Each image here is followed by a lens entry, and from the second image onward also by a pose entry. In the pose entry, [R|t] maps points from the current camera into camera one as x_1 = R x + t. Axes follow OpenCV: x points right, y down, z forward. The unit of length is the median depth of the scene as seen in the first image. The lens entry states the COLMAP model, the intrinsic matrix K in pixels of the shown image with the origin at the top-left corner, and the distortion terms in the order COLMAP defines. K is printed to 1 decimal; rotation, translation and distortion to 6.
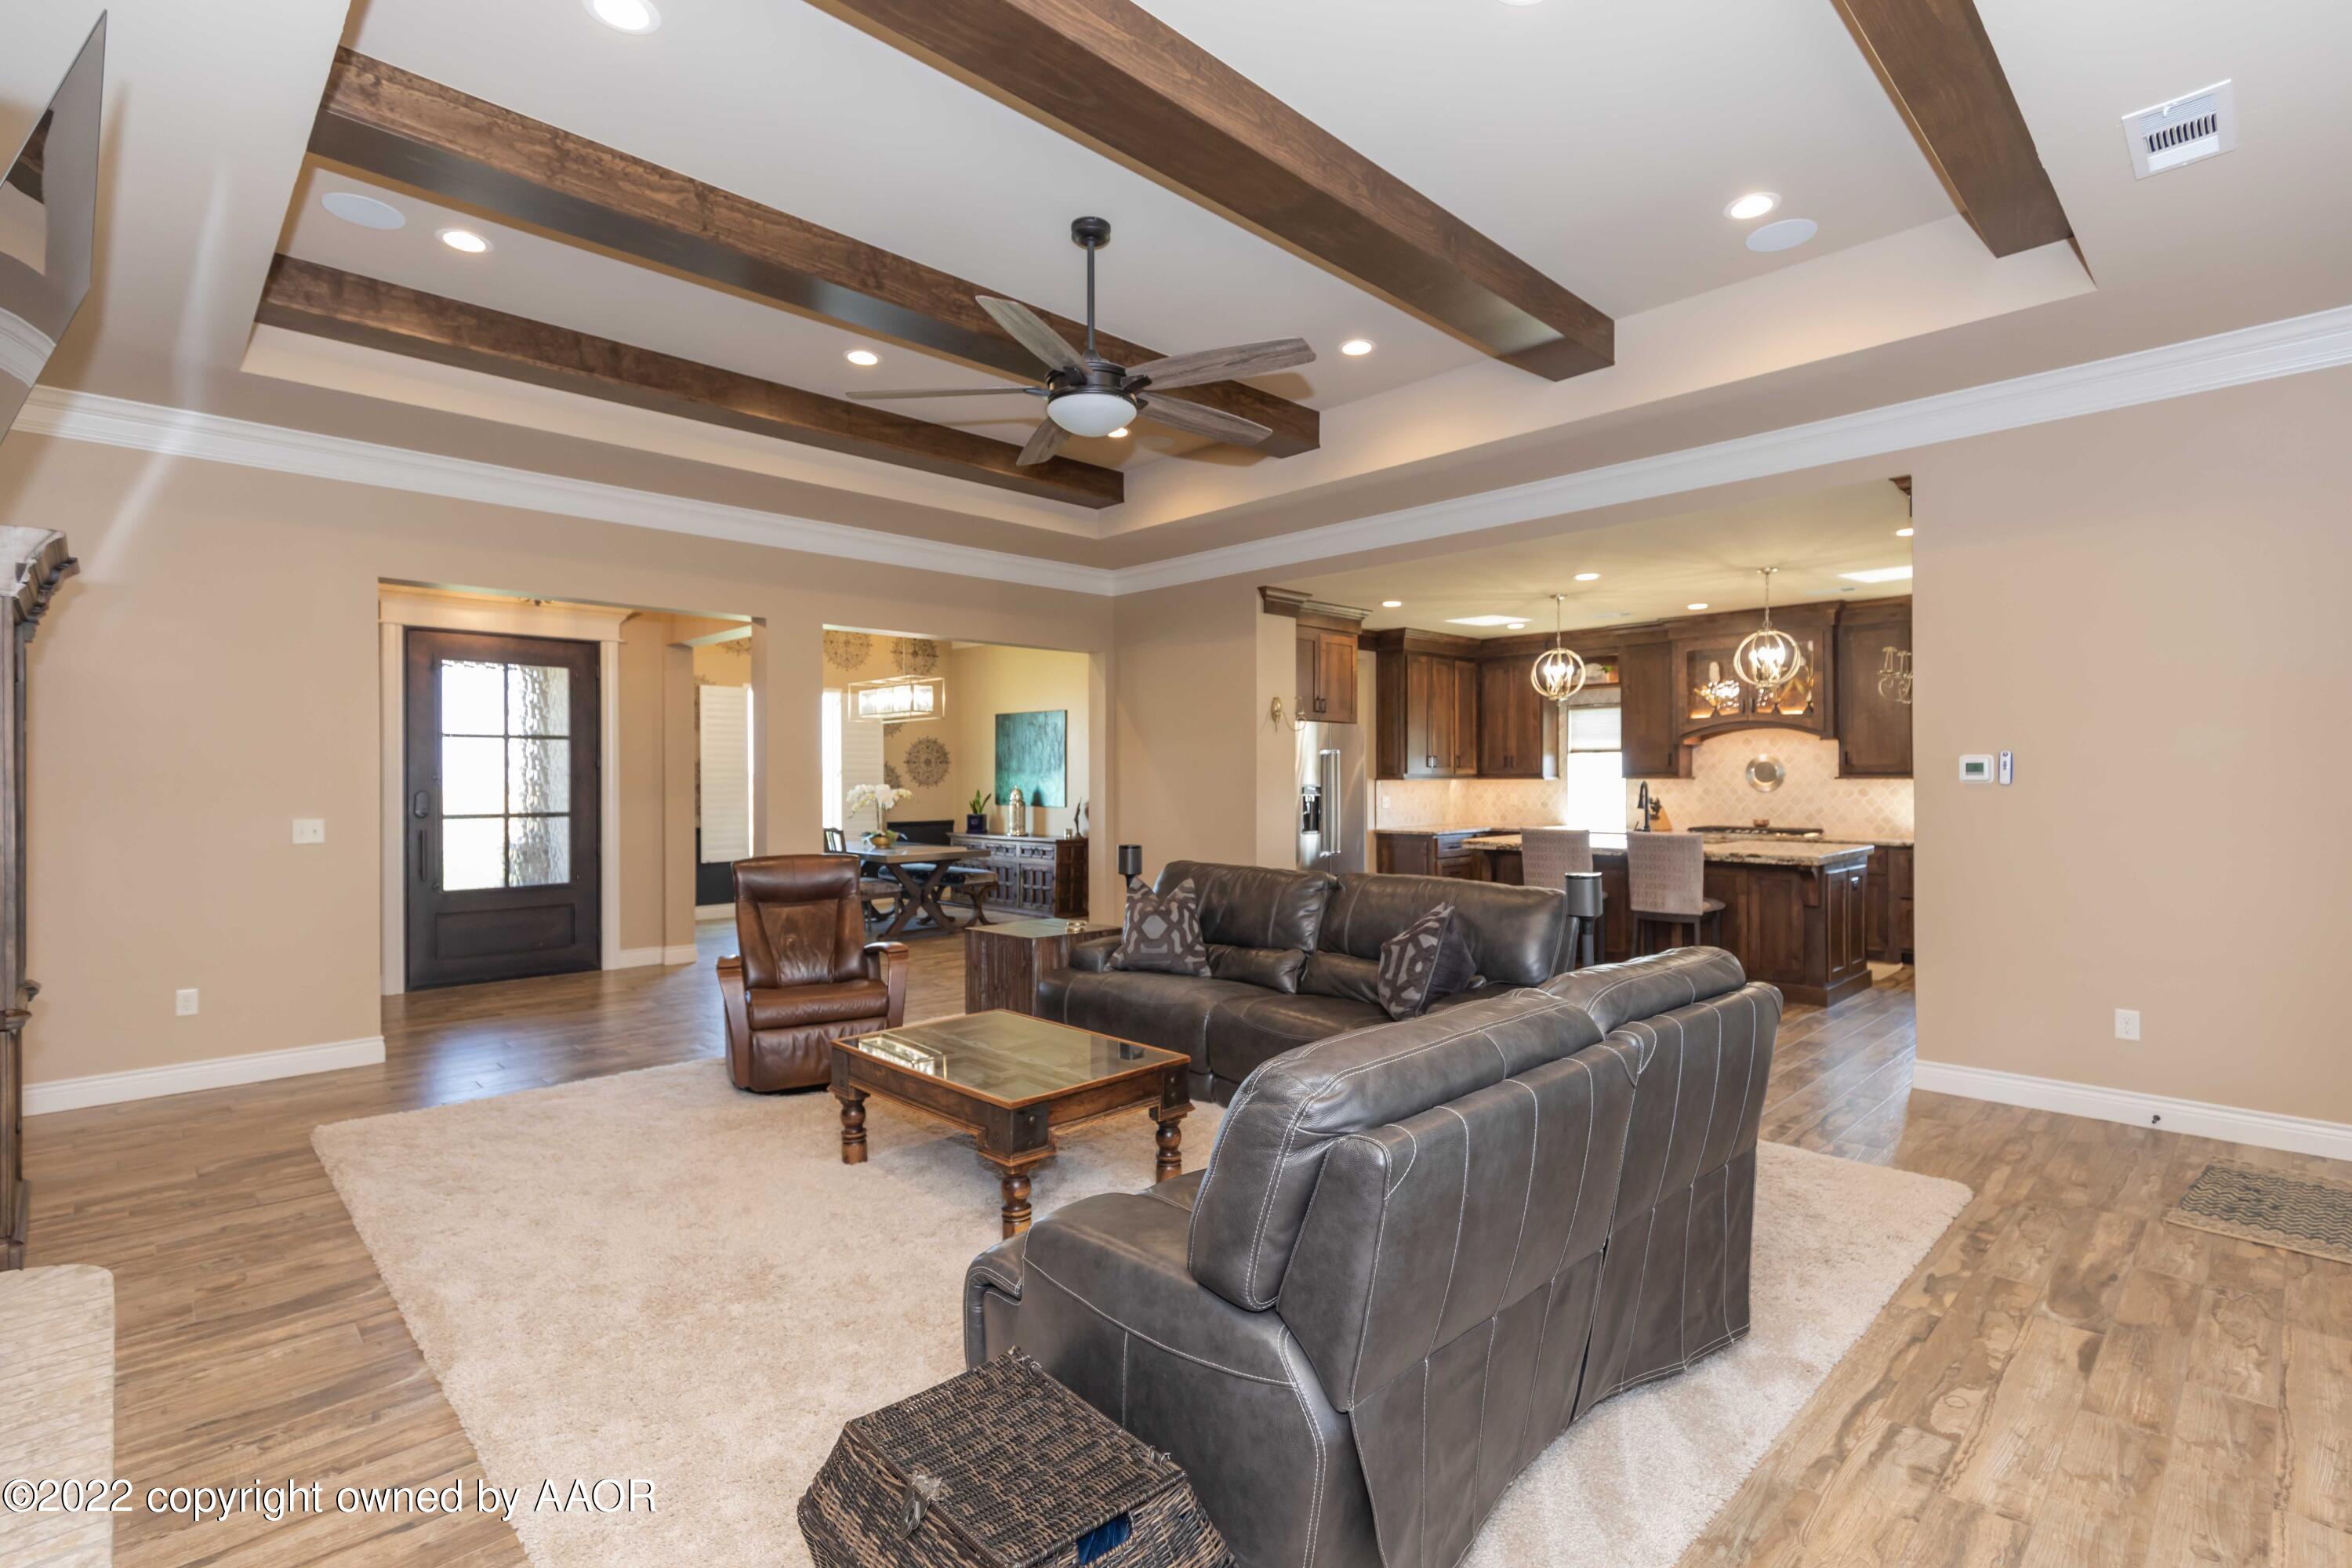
lens RADIAL K [[1078.3, 0, 1181.4], [0, 1078.3, 797.0], [0, 0, 1]] dist [0.008494, -0.001815]
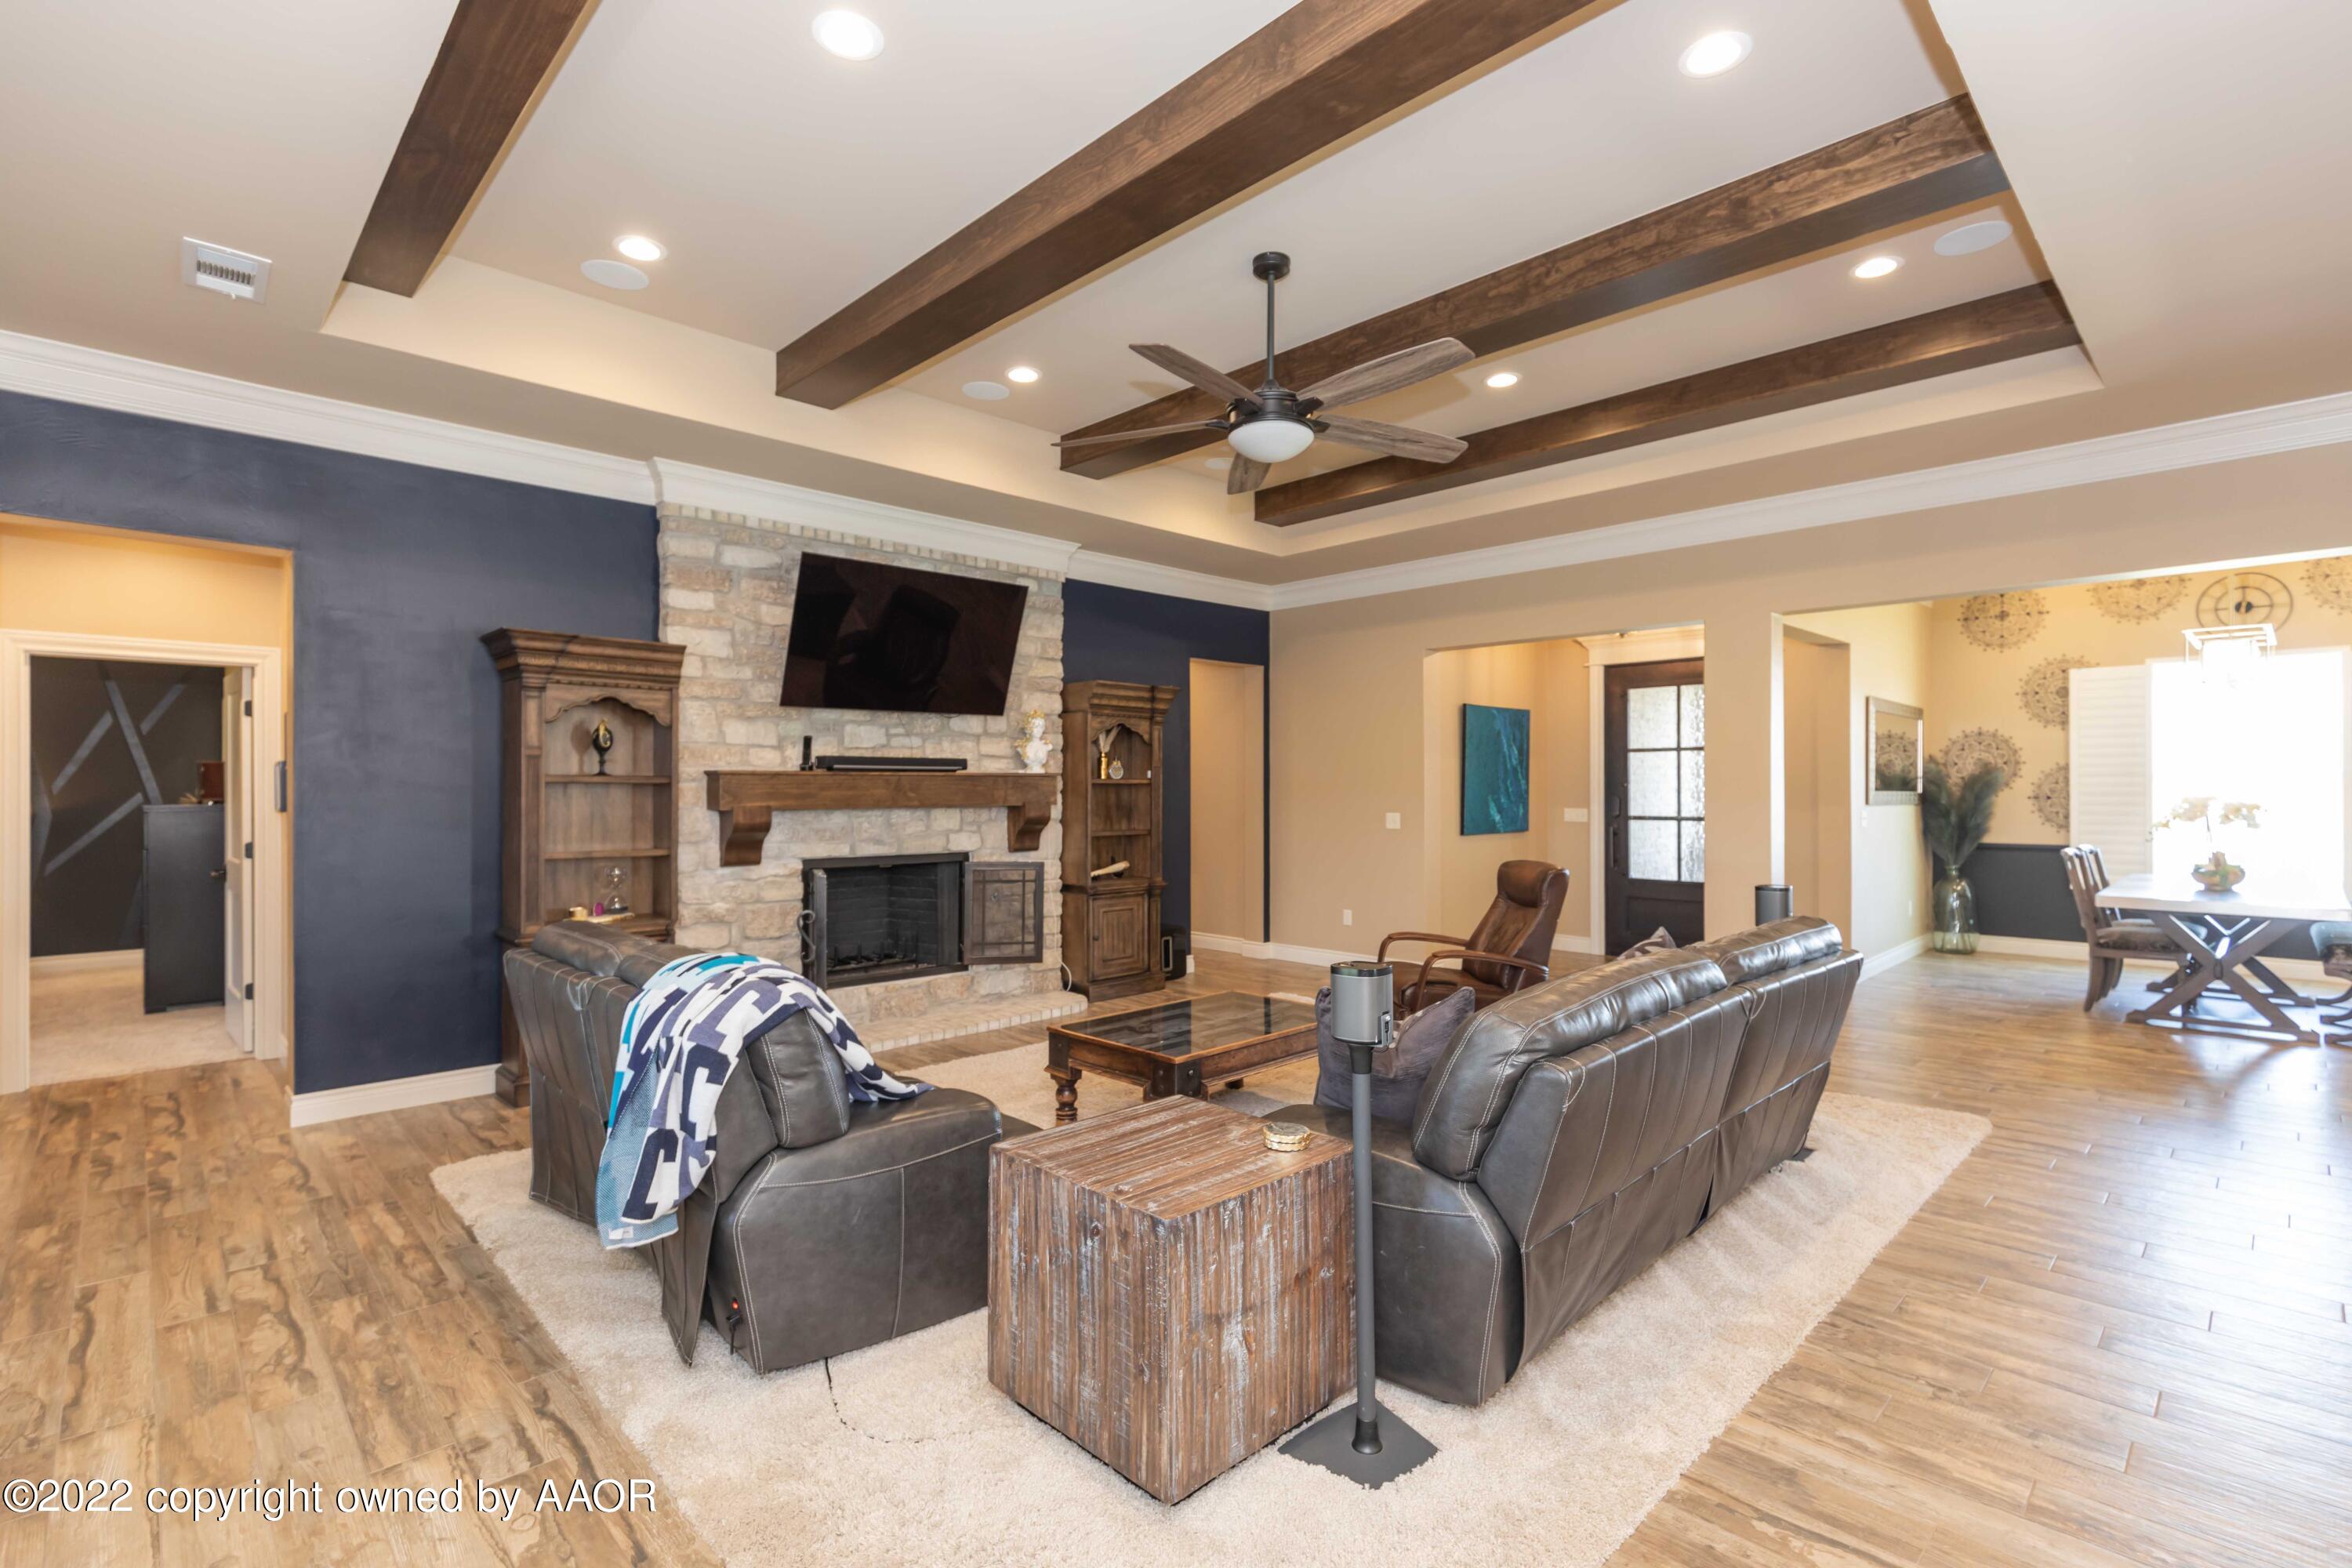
lens RADIAL K [[1078.3, 0, 1199.5], [0, 1078.3, 795.8], [0, 0, 1]] dist [0.008494, -0.001815]
pose [[0.013154, 0.010306, -0.999860, 0.511726], [-0.014634, 0.999842, 0.010113, -0.011279], [0.999806, 0.014499, 0.013303, 0.492457]]
